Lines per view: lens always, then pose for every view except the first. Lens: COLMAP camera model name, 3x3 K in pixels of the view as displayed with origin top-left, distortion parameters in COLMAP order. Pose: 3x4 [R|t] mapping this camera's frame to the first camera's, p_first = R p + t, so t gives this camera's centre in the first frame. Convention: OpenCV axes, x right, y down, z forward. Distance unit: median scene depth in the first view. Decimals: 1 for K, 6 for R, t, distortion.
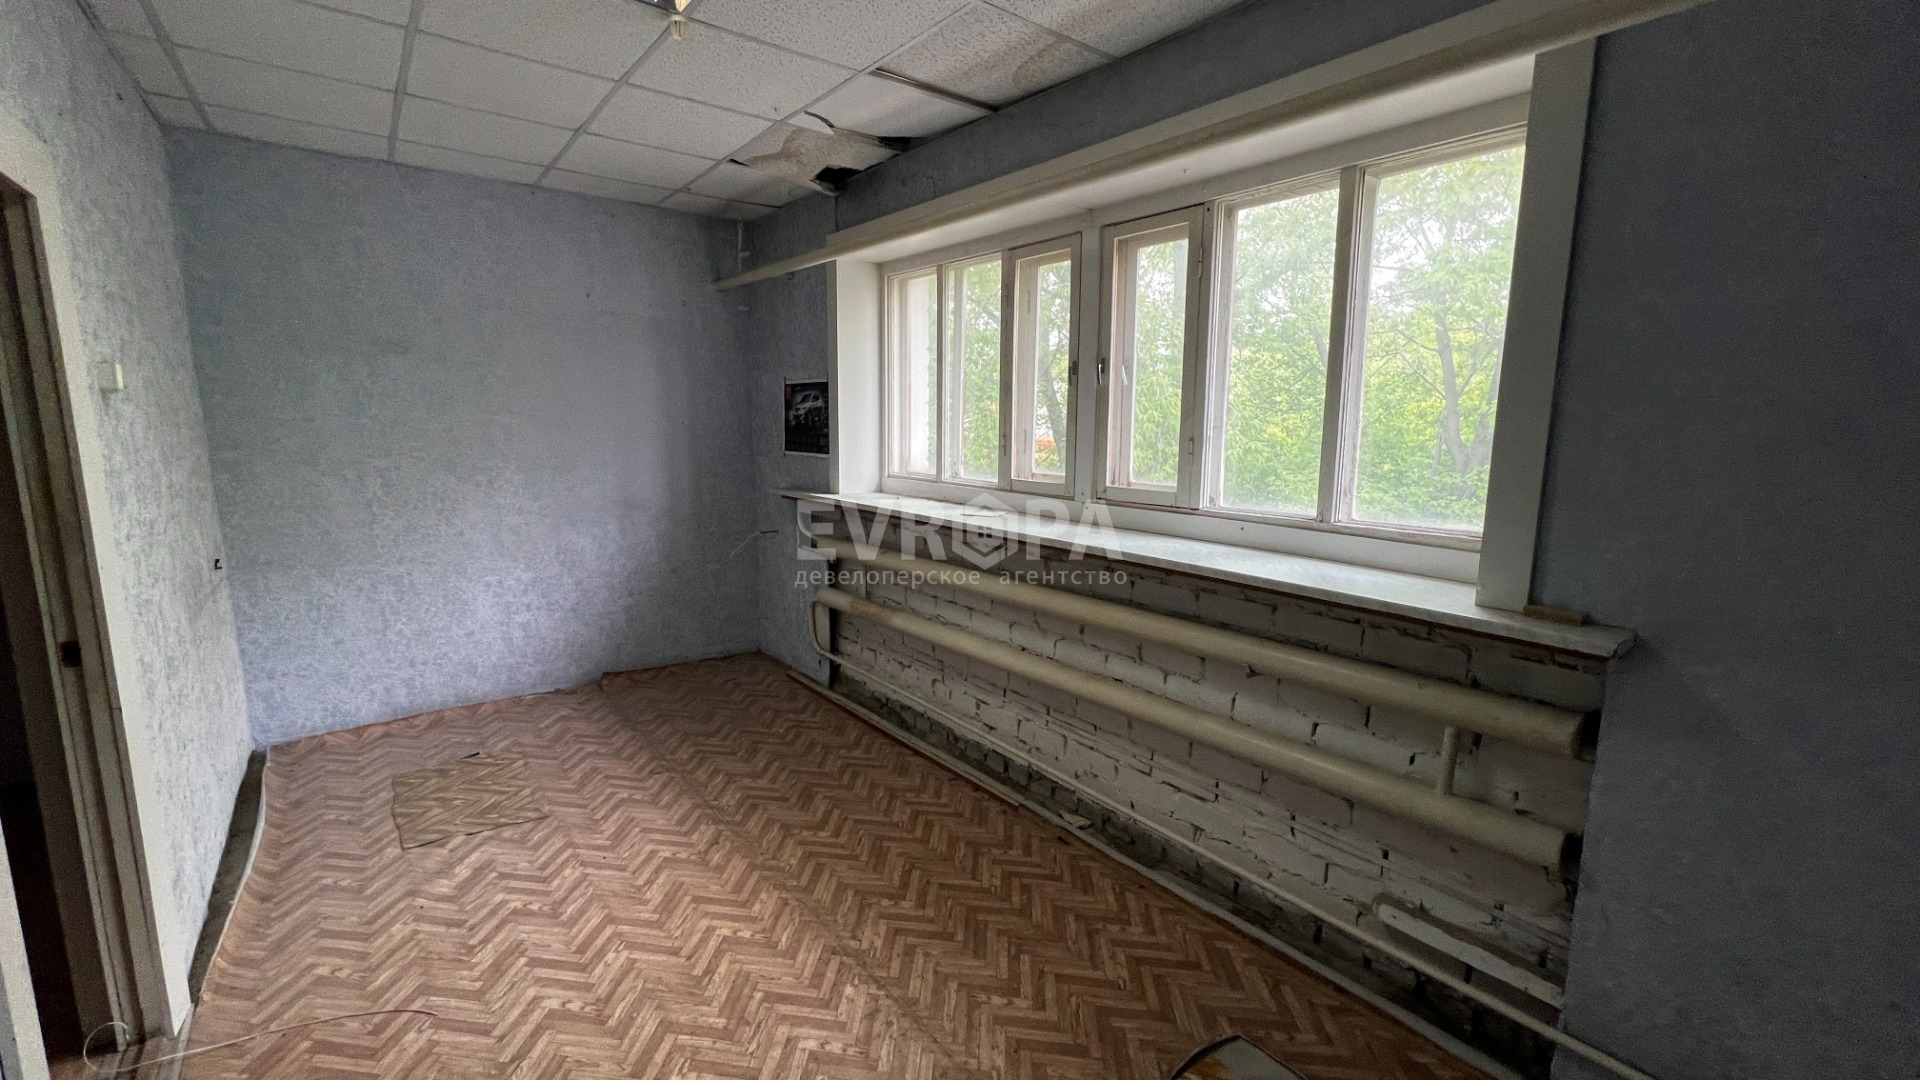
lens RADIAL K [[770.6, 0, 952.4], [0, 770.6, 530.4], [0, 0, 1]] dist [-0.001425, 0.001104]
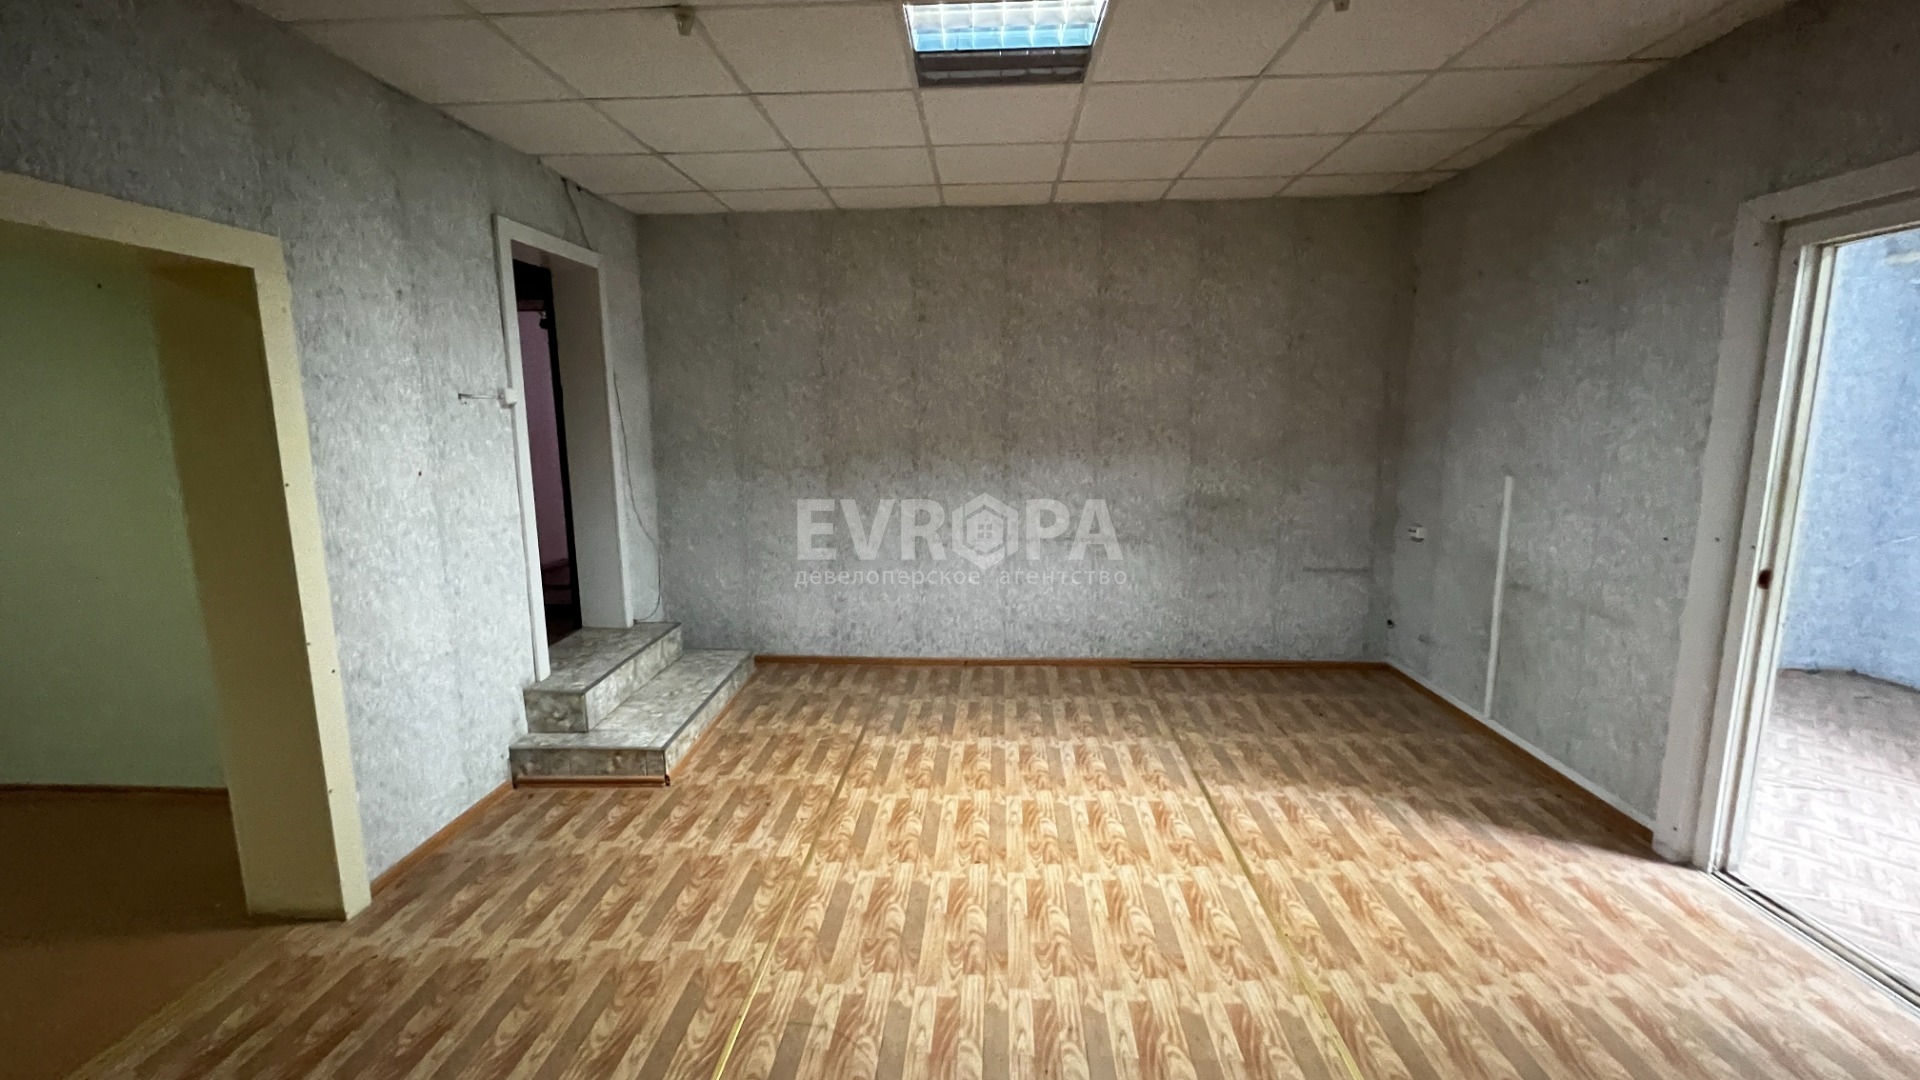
lens RADIAL K [[770.6, 0, 964.0], [0, 770.6, 543.0], [0, 0, 1]] dist [-0.001425, 0.001104]
pose [[0.756041, 0.099238, -0.646958, -0.727183], [-0.085057, 0.994954, 0.053221, 0.077591], [0.648975, 0.014791, 0.760666, -0.526680]]
